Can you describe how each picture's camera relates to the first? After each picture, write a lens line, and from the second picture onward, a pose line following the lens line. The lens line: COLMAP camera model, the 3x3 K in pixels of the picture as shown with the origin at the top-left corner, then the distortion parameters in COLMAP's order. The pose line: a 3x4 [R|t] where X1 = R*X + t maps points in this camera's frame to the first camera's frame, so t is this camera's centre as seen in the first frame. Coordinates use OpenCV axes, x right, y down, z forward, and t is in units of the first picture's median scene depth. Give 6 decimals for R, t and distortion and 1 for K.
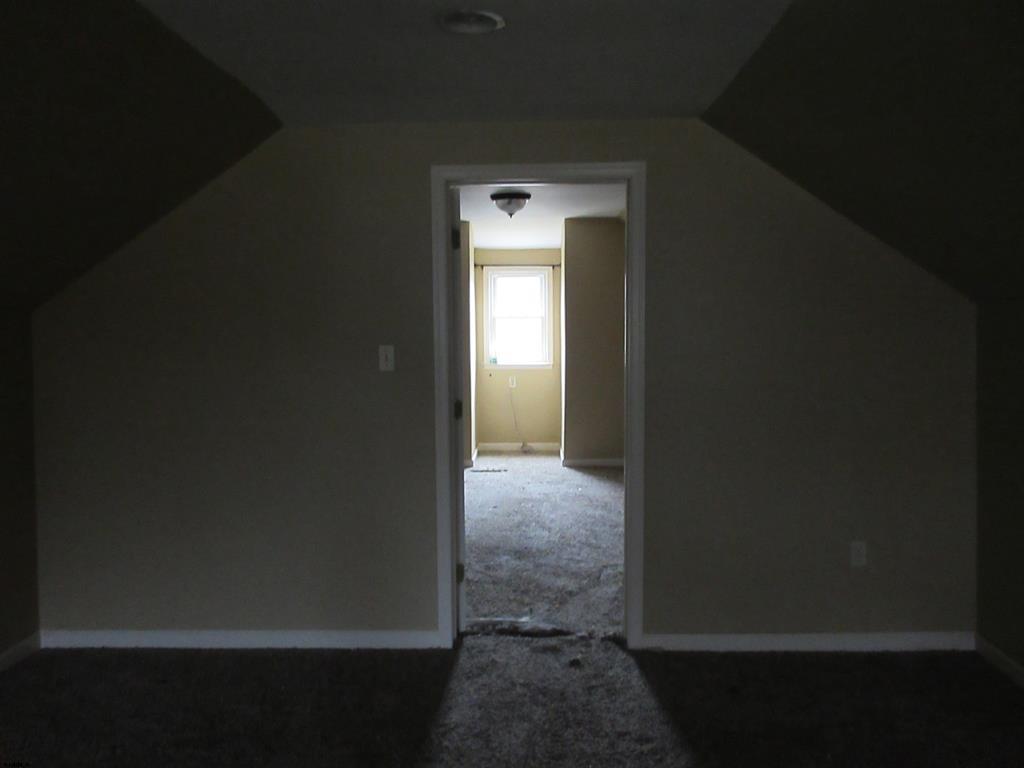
lens RADIAL K [[761.6, 0, 510.7], [0, 761.6, 383.3], [0, 0, 1]] dist [0.007000, 0.009381]
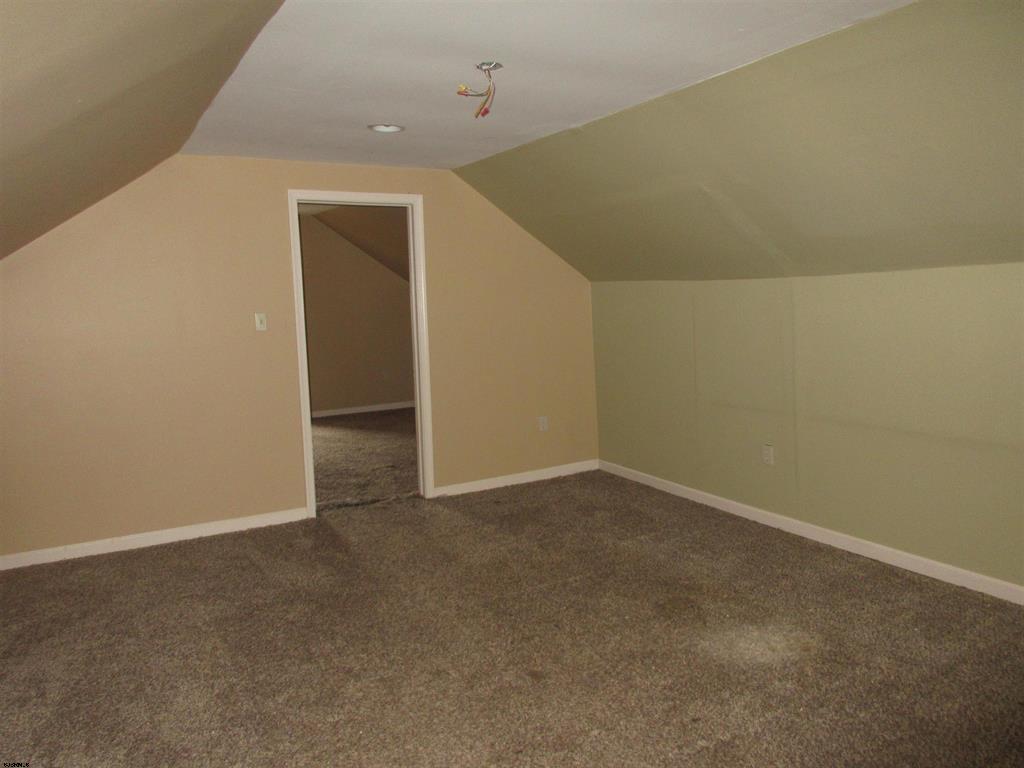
lens RADIAL K [[761.6, 0, 513.0], [0, 761.6, 384.4], [0, 0, 1]] dist [0.007000, 0.009381]
pose [[0.848895, -0.073759, 0.523390, -0.505145], [0.064284, 0.997272, 0.036277, 0.061021], [-0.524638, 0.002850, 0.851321, -0.453035]]
